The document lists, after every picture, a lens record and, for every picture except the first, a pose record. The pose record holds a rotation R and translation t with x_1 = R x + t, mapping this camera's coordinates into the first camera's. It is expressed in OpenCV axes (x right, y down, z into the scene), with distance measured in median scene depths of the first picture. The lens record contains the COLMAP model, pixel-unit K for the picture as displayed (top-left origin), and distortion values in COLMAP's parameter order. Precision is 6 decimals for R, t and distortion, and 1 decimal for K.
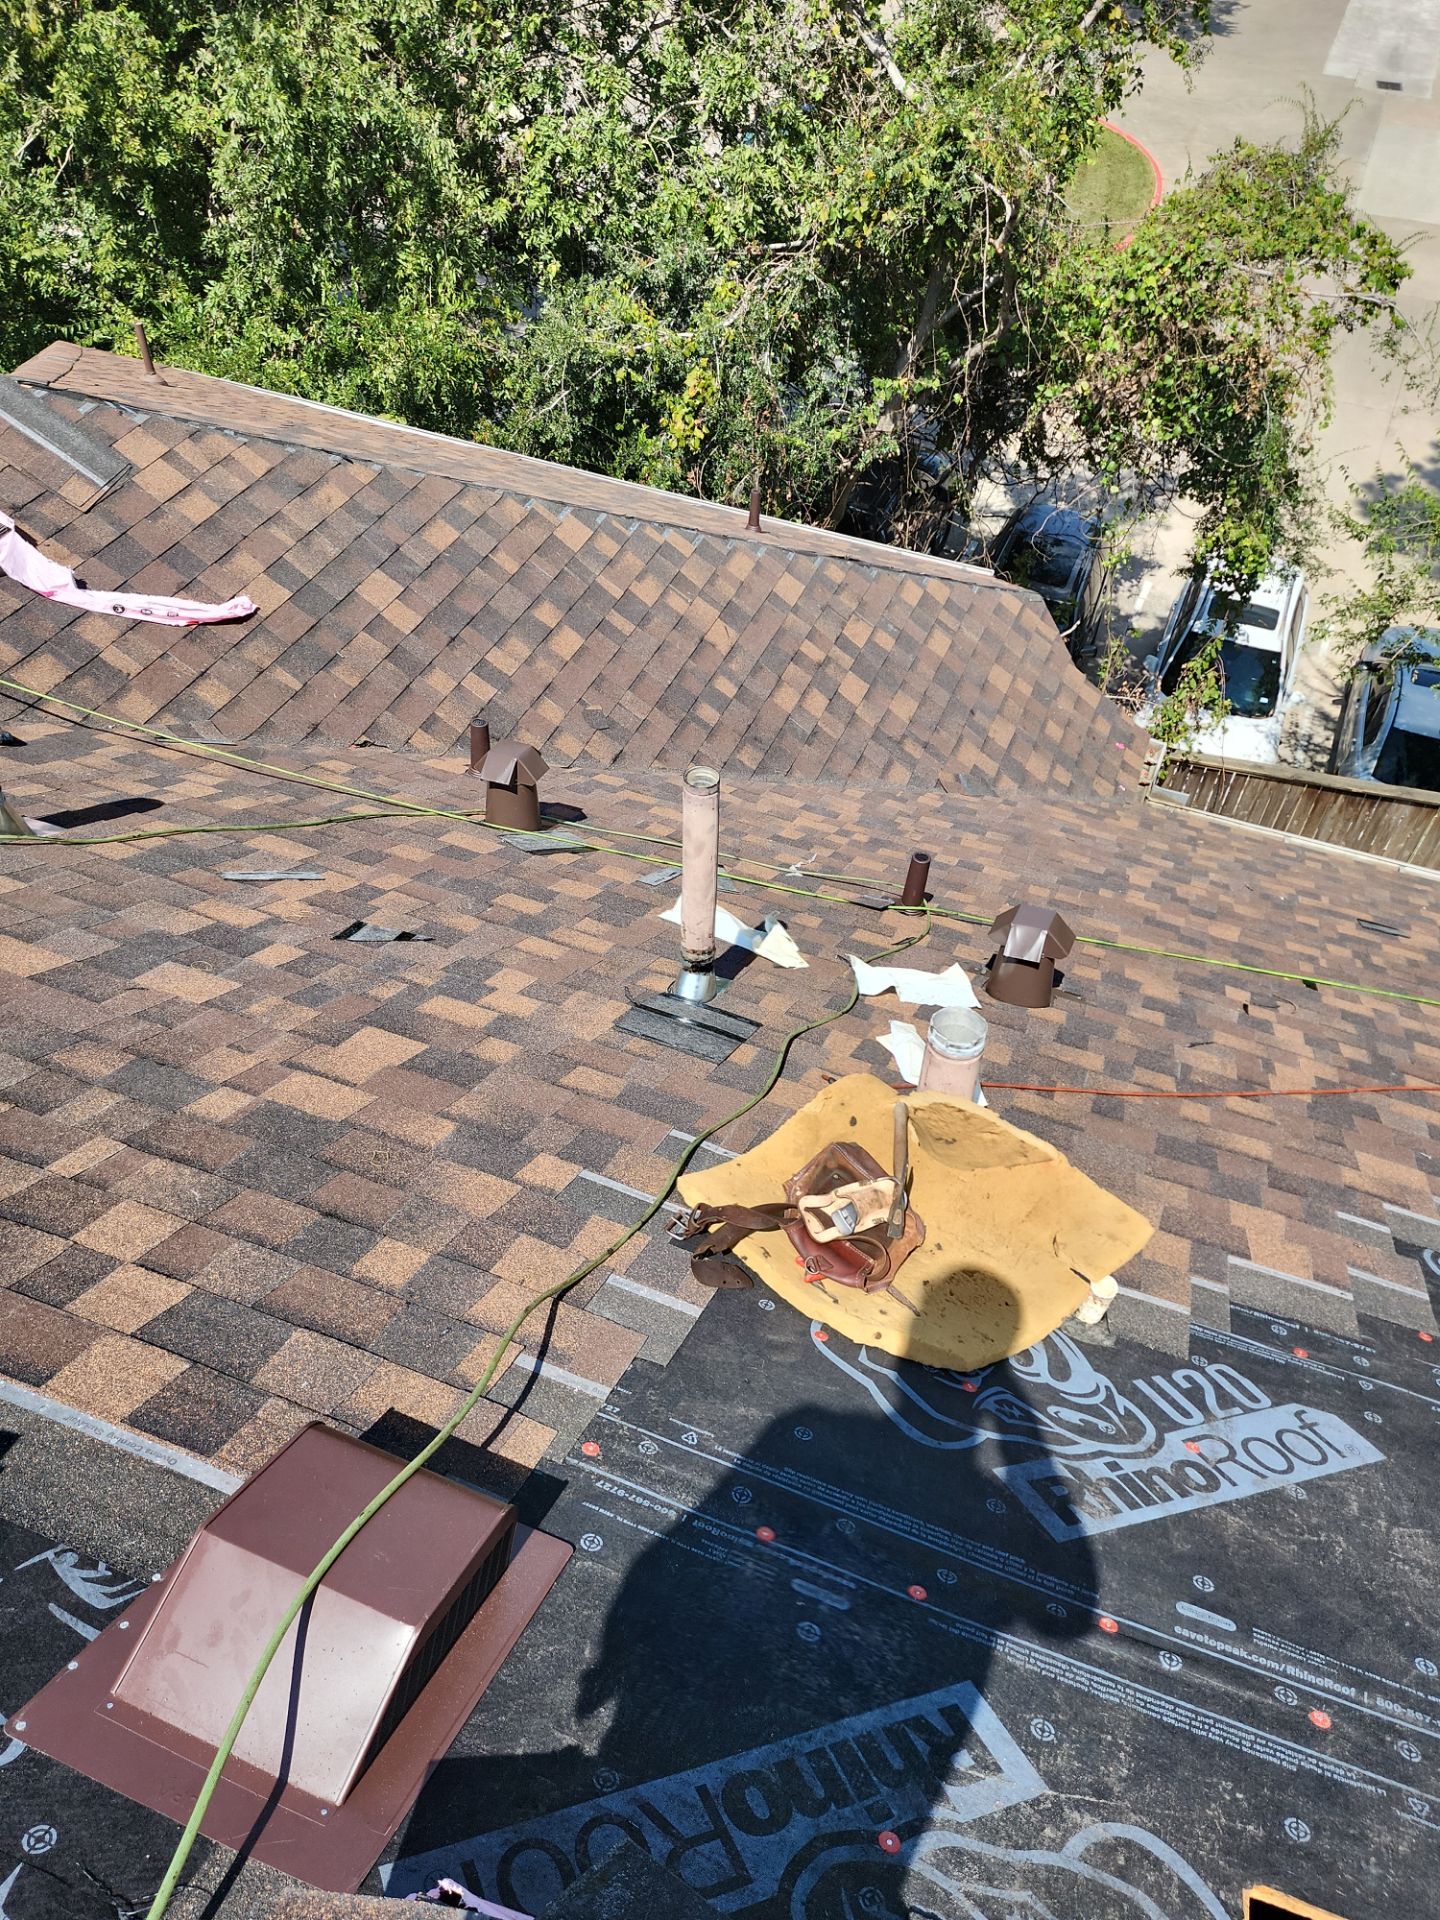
lens RADIAL K [[1392.7, 0, 769.3], [0, 1392.7, 1014.5], [0, 0, 1]] dist [0.061484, -0.032597]
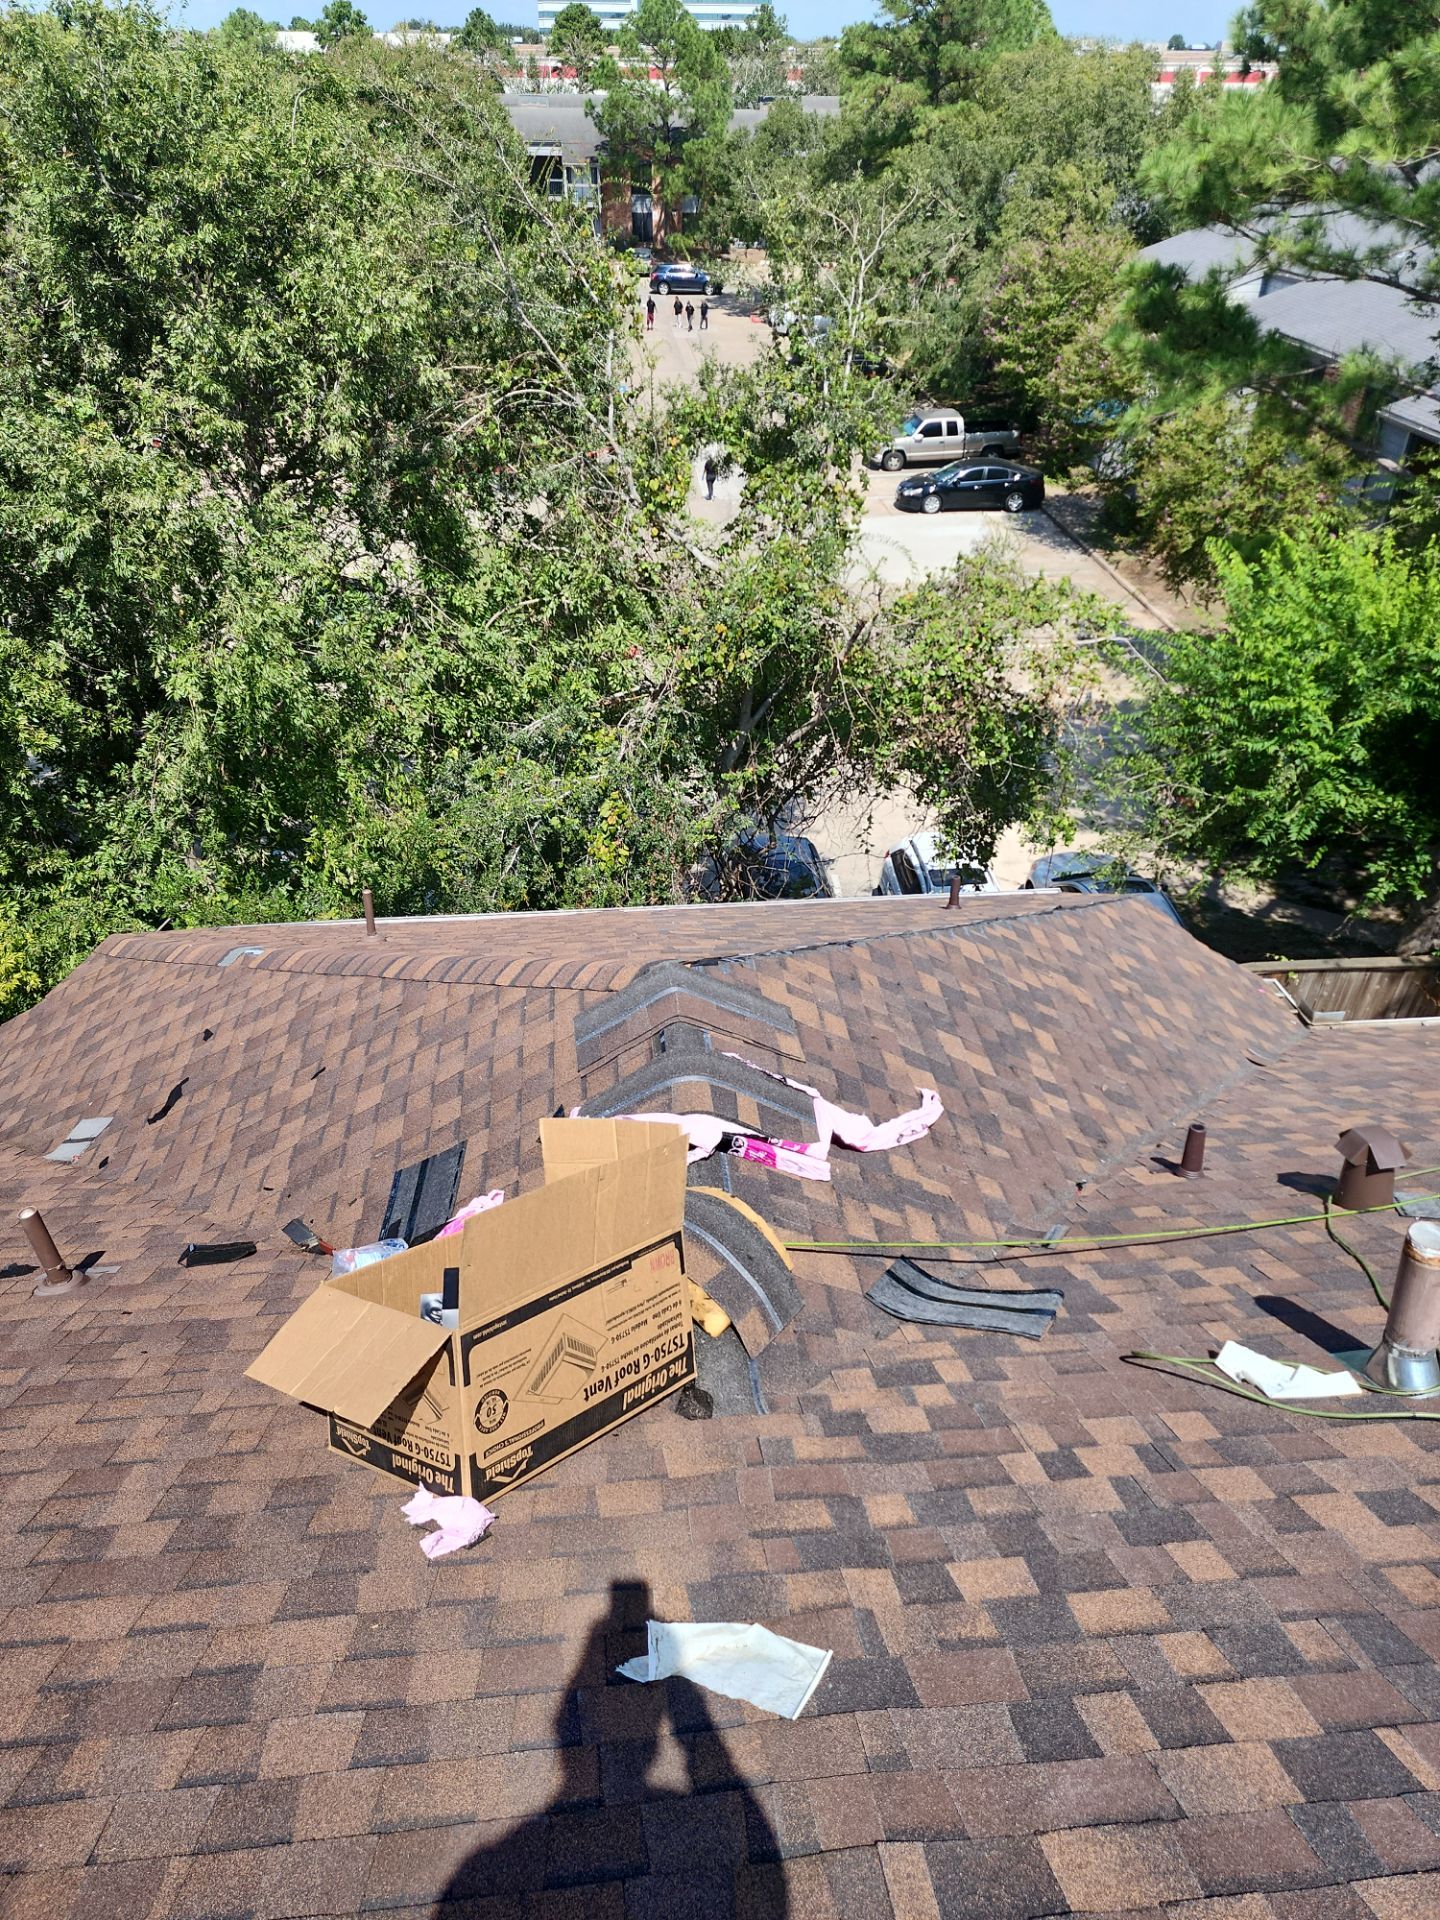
lens RADIAL K [[1280.8, 0, 754.1], [0, 1280.8, 951.6], [0, 0, 1]] dist [0.090102, -0.069226]
pose [[0.886688, -0.276483, 0.370596, -1.265114], [0.361860, 0.913899, -0.183973, -0.409534], [-0.287822, 0.297230, 0.910392, 0.230088]]
